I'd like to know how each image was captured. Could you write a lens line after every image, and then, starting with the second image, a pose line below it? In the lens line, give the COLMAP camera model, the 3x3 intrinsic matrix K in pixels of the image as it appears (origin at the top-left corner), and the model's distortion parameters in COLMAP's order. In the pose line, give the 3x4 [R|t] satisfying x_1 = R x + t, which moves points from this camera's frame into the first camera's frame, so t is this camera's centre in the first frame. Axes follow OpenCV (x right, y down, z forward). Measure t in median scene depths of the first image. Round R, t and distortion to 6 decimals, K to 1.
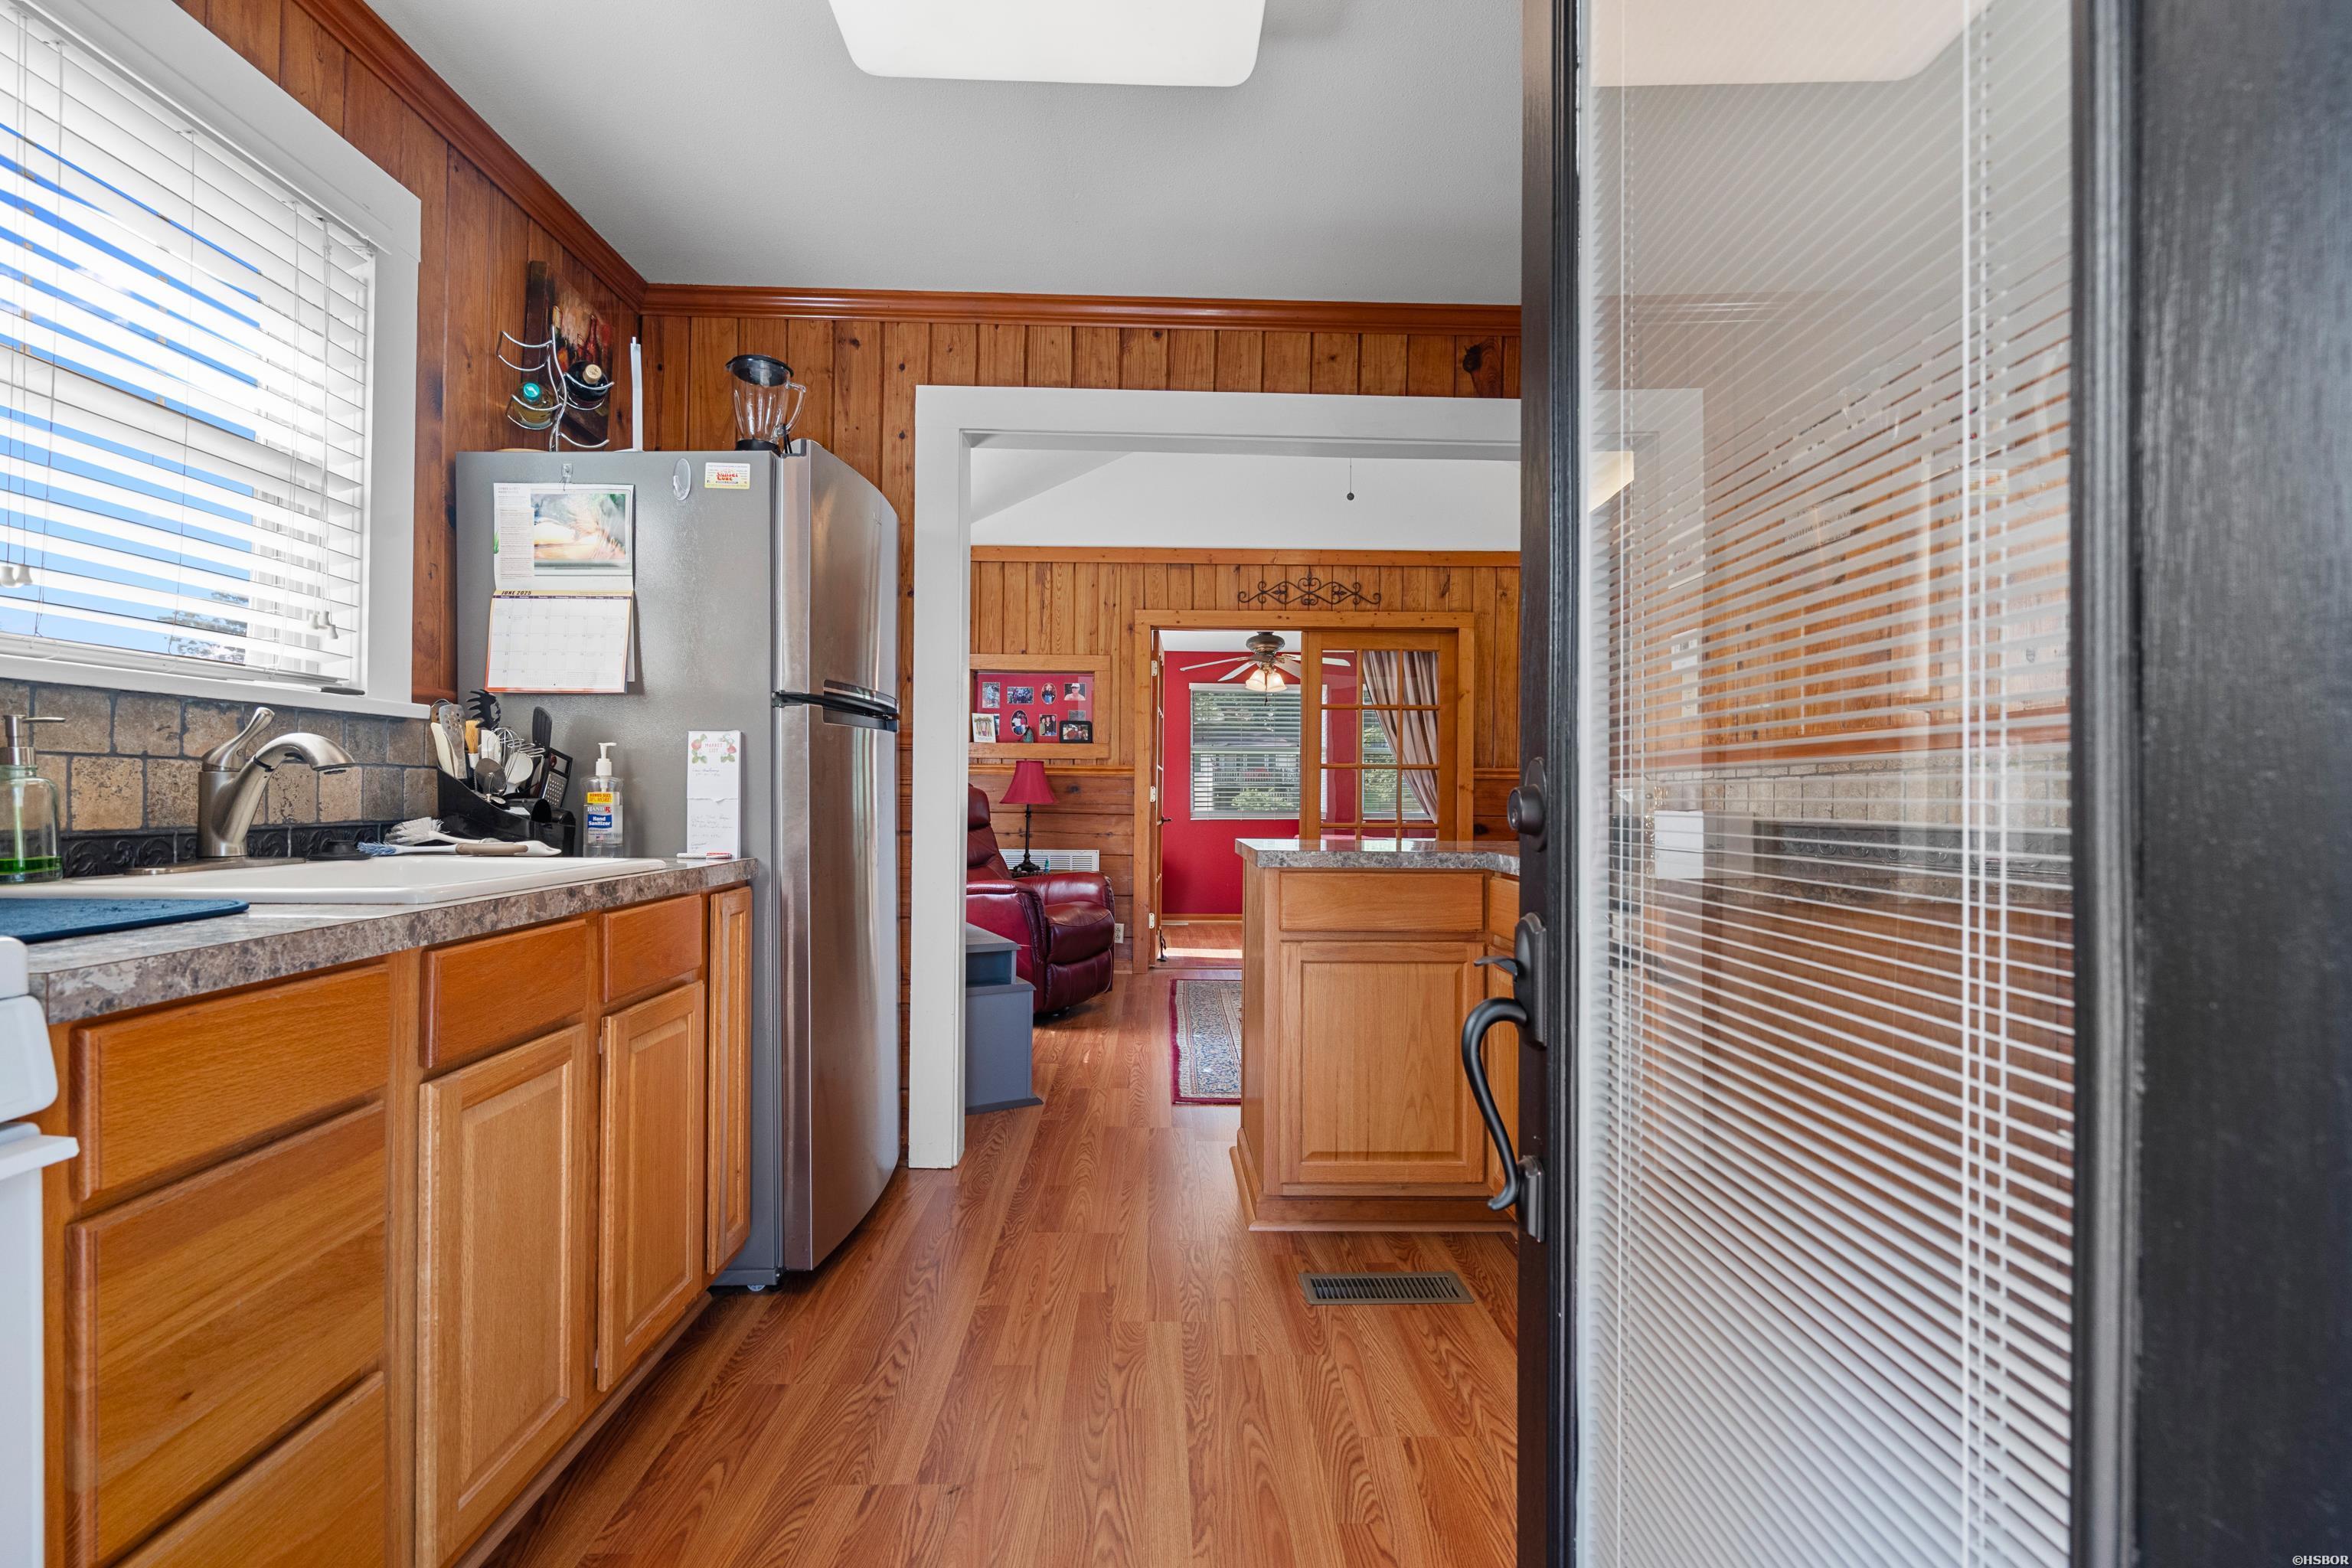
lens RADIAL K [[1063.1, 0, 1176.0], [0, 1063.1, 784.0], [0, 0, 1]] dist [-0.002663, 0.000706]
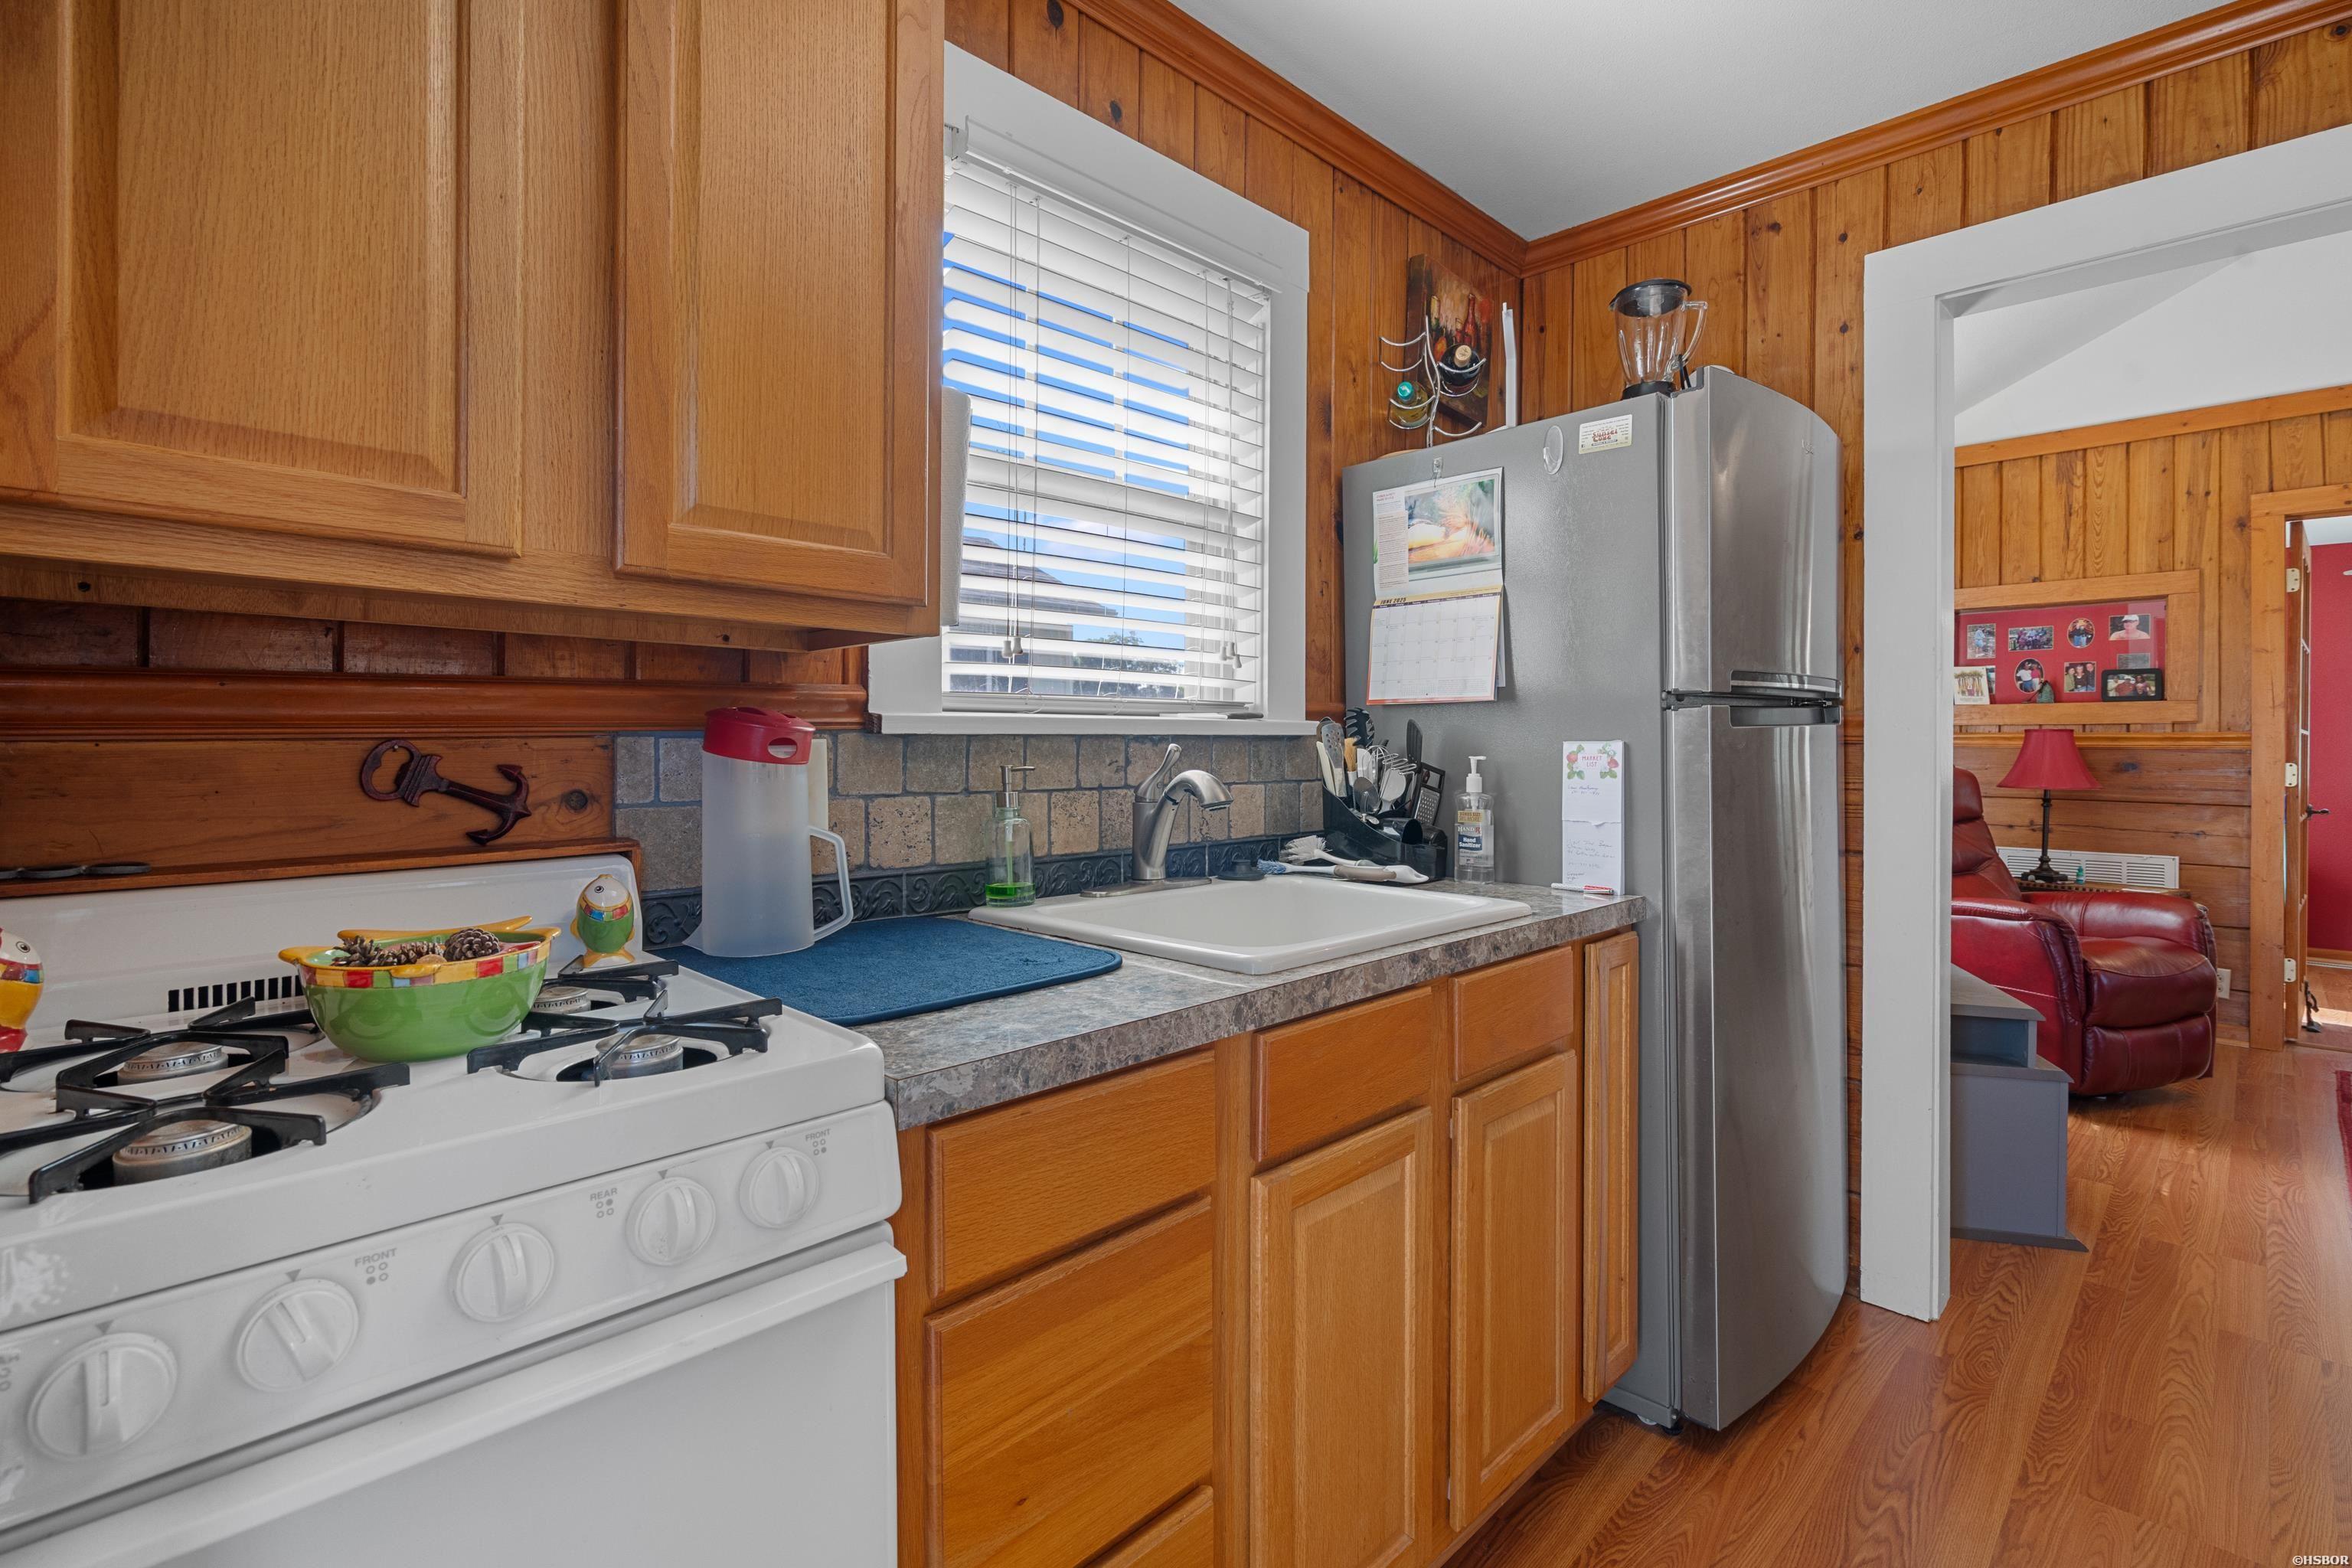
lens RADIAL K [[1067.4, 0, 1169.3], [0, 1067.4, 741.7], [0, 0, 1]] dist [-0.005133, 0.001716]
pose [[0.683158, -0.004319, -0.730258, -0.045938], [0.008848, 0.999958, 0.002364, -0.054327], [0.730217, -0.008076, 0.683168, 0.176803]]
